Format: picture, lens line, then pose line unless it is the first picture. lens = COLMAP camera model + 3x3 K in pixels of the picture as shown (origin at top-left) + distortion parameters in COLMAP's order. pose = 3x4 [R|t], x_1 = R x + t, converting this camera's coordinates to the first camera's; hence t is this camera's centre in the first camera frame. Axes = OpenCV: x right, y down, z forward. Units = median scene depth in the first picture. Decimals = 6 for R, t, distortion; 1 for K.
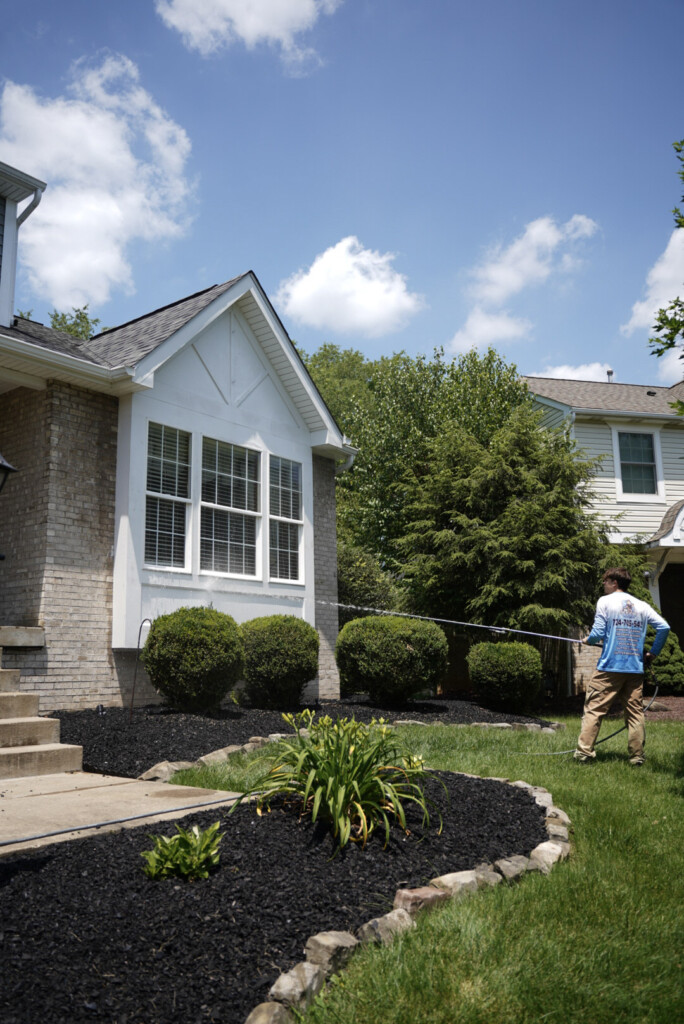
lens RADIAL K [[858.2, 0, 345.0], [0, 858.2, 526.7], [0, 0, 1]] dist [-0.097137, 0.075930]
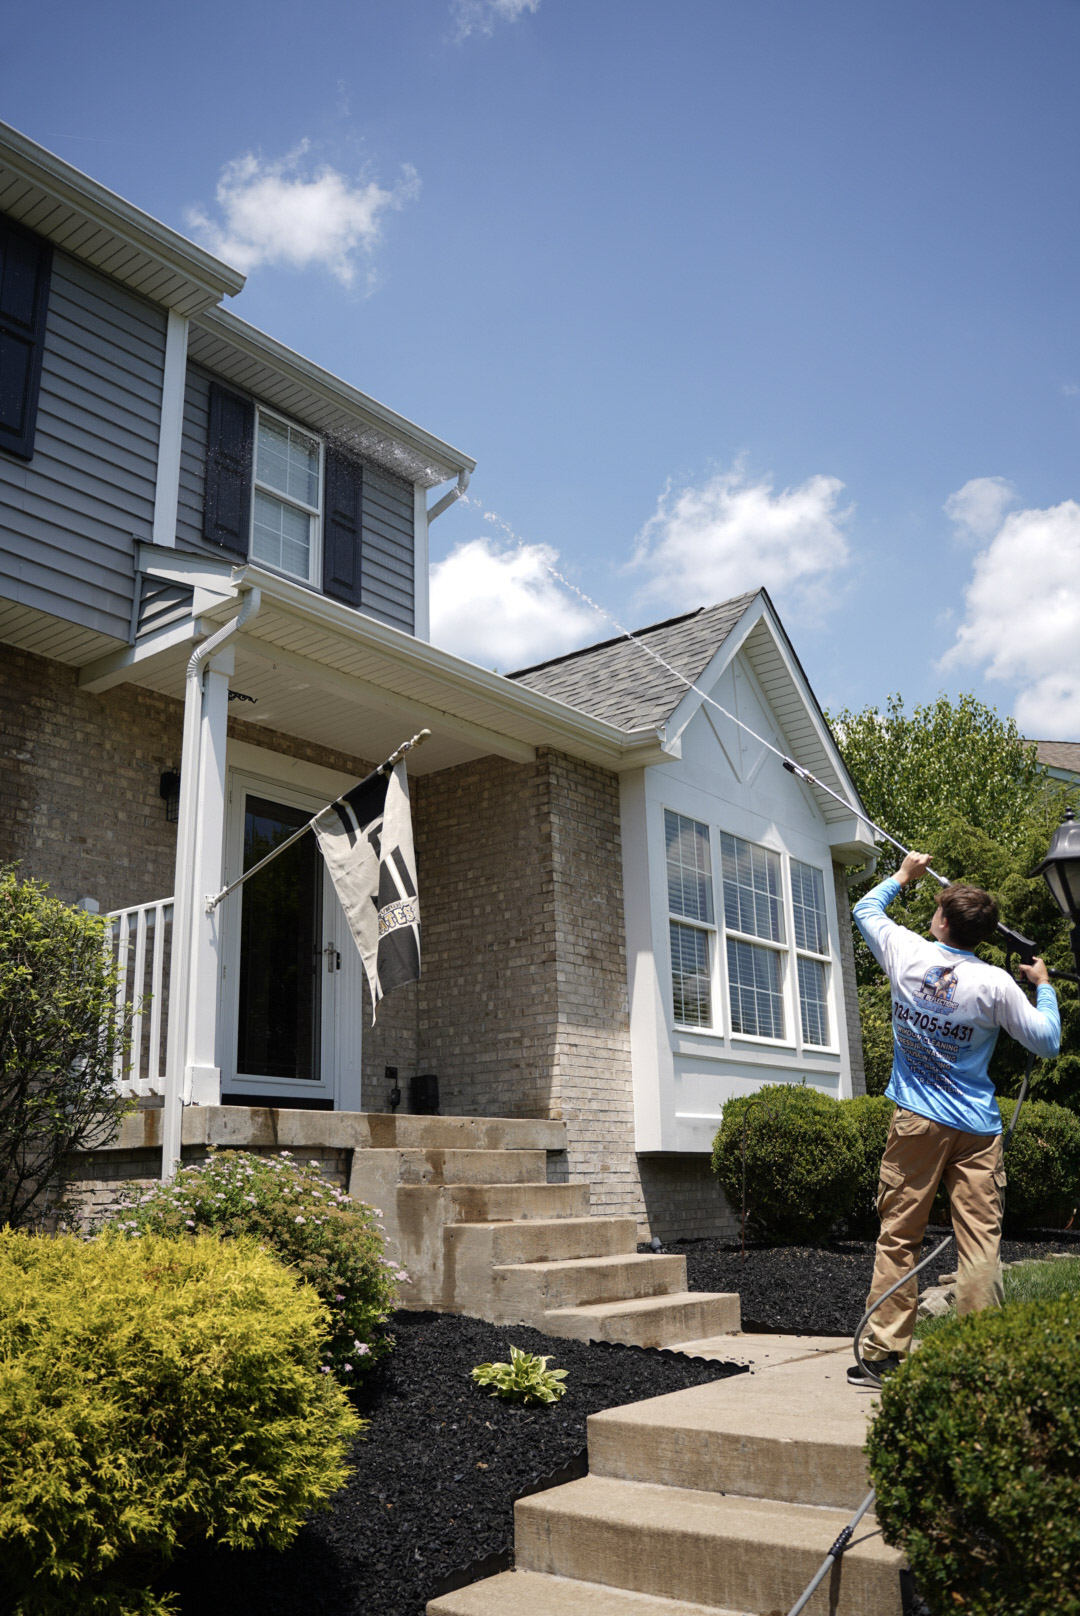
lens RADIAL K [[1354.3, 0, 544.8], [0, 1354.3, 831.2], [0, 0, 1]] dist [-0.097137, 0.075930]
pose [[0.999890, -0.014163, 0.004374, -0.350222], [0.014556, 0.993903, -0.109297, 0.009387], [-0.002799, 0.109348, 0.994000, -0.058917]]
